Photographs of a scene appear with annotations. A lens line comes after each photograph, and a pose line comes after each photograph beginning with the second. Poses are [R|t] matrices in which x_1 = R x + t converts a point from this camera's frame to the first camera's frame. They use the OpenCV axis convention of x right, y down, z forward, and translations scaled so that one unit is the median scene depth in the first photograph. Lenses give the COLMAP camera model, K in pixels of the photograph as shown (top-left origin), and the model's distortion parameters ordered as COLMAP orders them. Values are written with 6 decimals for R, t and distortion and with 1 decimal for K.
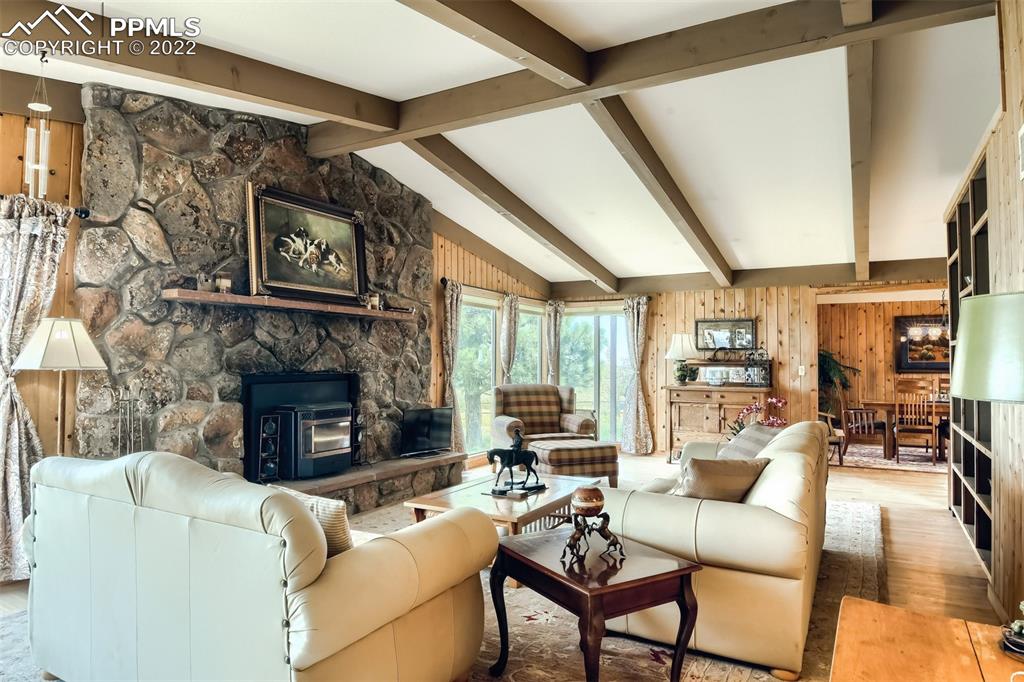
lens RADIAL K [[626.9, 0, 512.0], [0, 626.9, 341.0], [0, 0, 1]] dist [-0.000100, -0.000044]
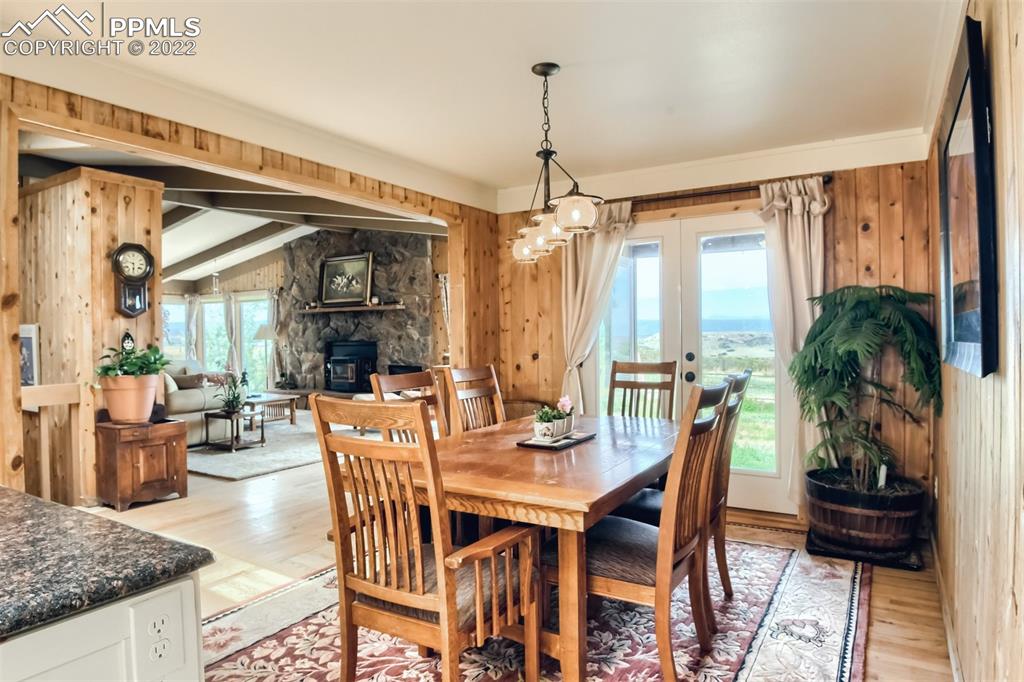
lens RADIAL K [[626.9, 0, 512.0], [0, 626.9, 341.0], [0, 0, 1]] dist [-0.000100, -0.000044]
pose [[-0.027009, 0.008595, -0.999598, 1.639320], [0.051403, 0.998652, 0.007198, 0.059923], [0.998313, -0.051188, -0.027415, 1.536664]]
